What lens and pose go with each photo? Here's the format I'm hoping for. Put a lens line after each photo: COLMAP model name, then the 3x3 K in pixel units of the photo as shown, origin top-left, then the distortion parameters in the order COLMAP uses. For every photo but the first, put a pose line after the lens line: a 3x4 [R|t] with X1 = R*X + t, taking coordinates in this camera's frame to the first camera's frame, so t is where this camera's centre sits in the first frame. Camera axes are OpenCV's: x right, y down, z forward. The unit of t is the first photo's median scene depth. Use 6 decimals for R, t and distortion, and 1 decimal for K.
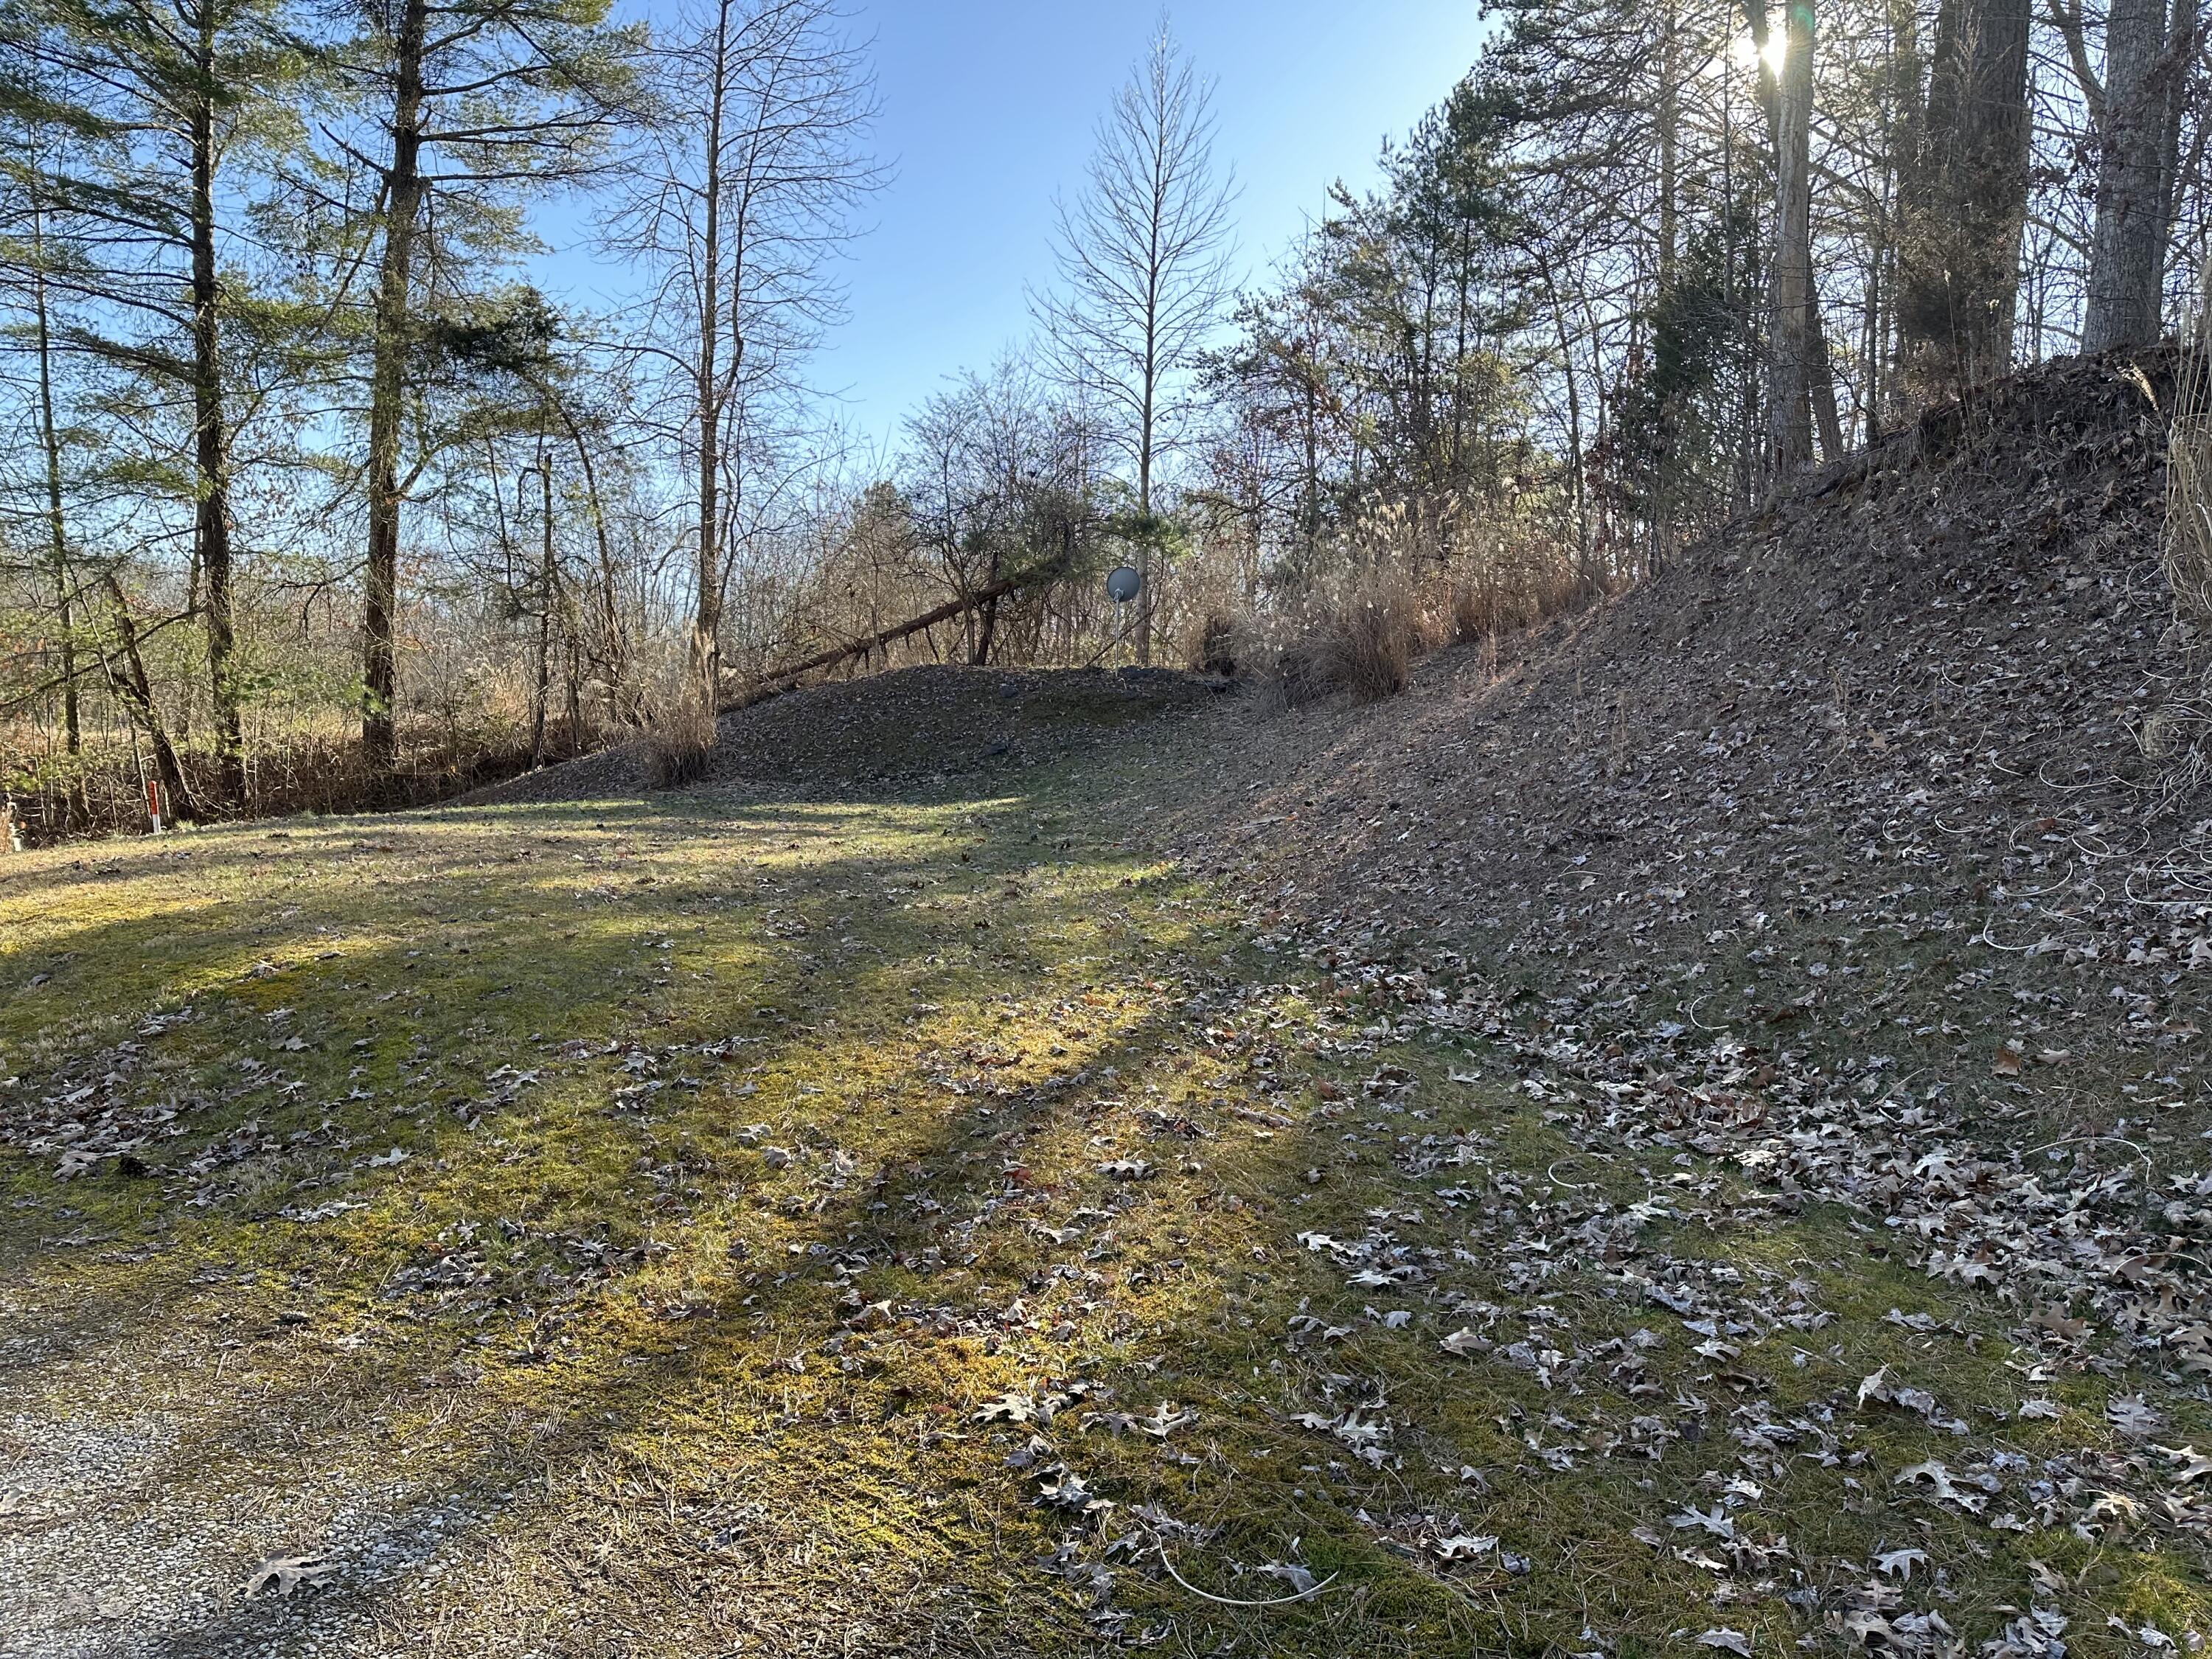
lens RADIAL K [[1621.4, 0, 1105.2], [0, 1621.4, 819.5], [0, 0, 1]] dist [-0.003111, 0.014144]
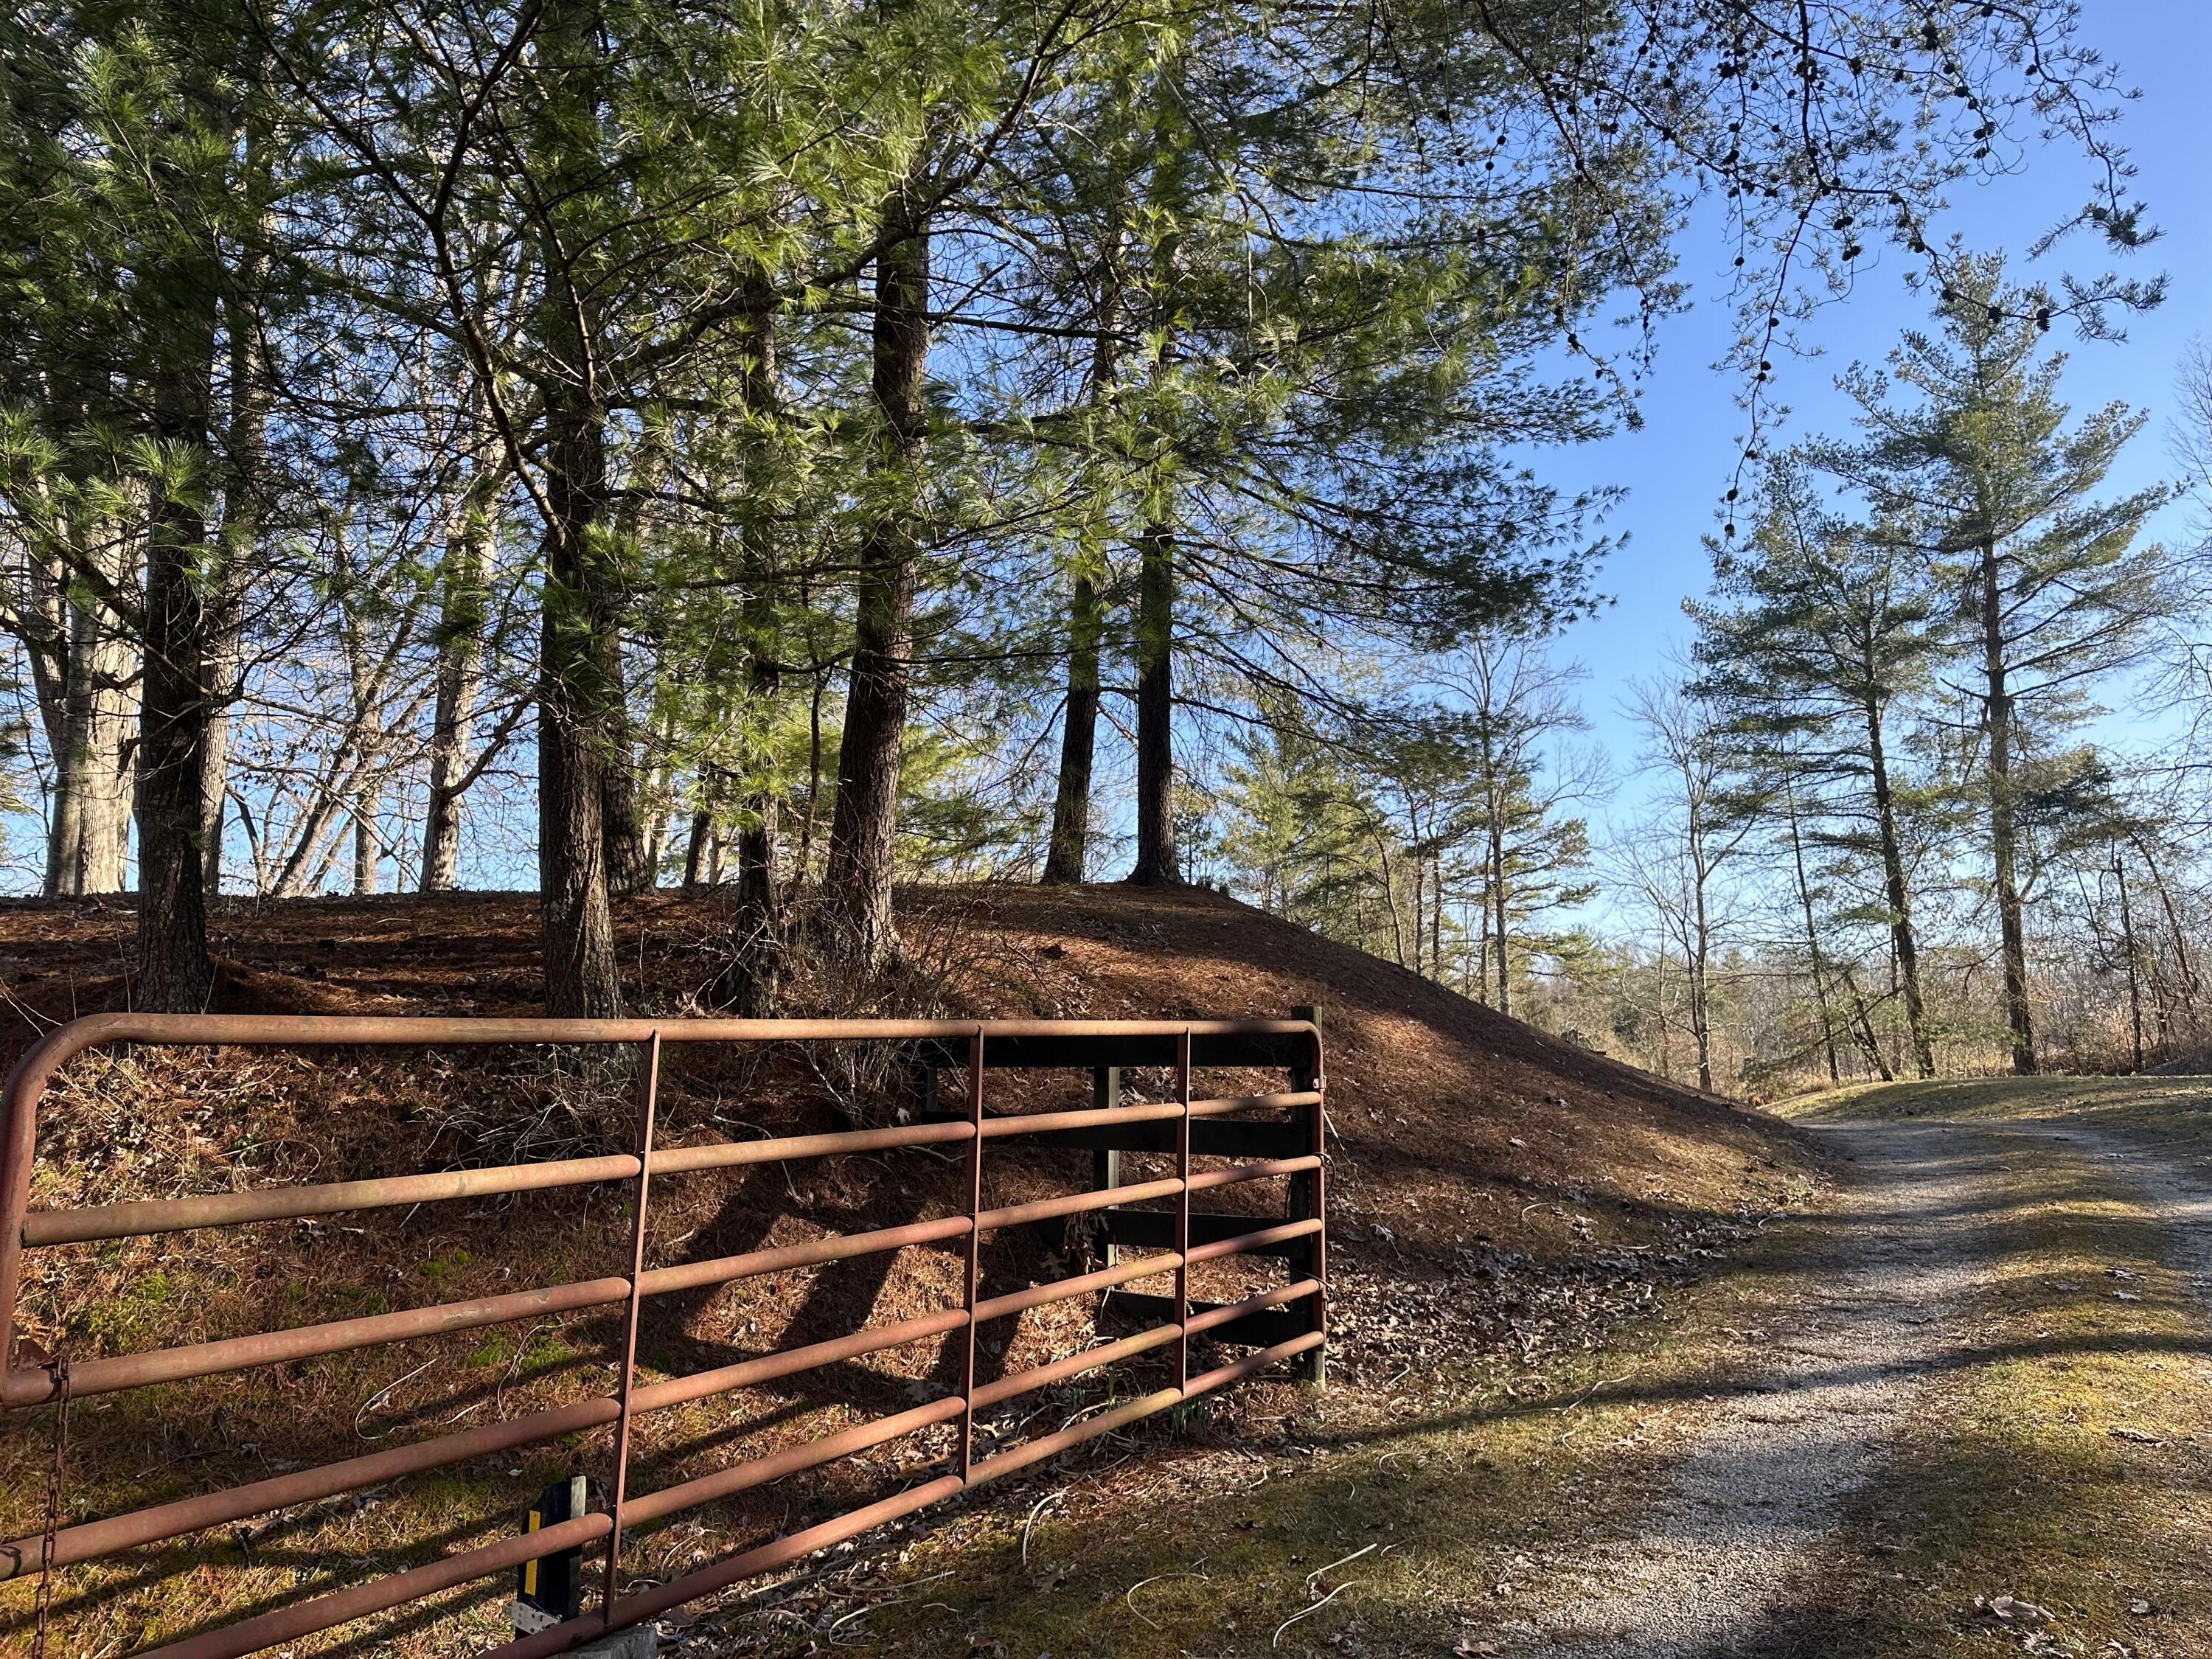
lens RADIAL K [[1621.4, 0, 1105.2], [0, 1621.4, 819.5], [0, 0, 1]] dist [-0.003111, 0.014144]
pose [[0.574185, -0.183817, -0.797824, 0.298096], [-0.004380, 0.973767, -0.227506, 0.074900], [0.818714, 0.134125, 0.558317, -0.556836]]
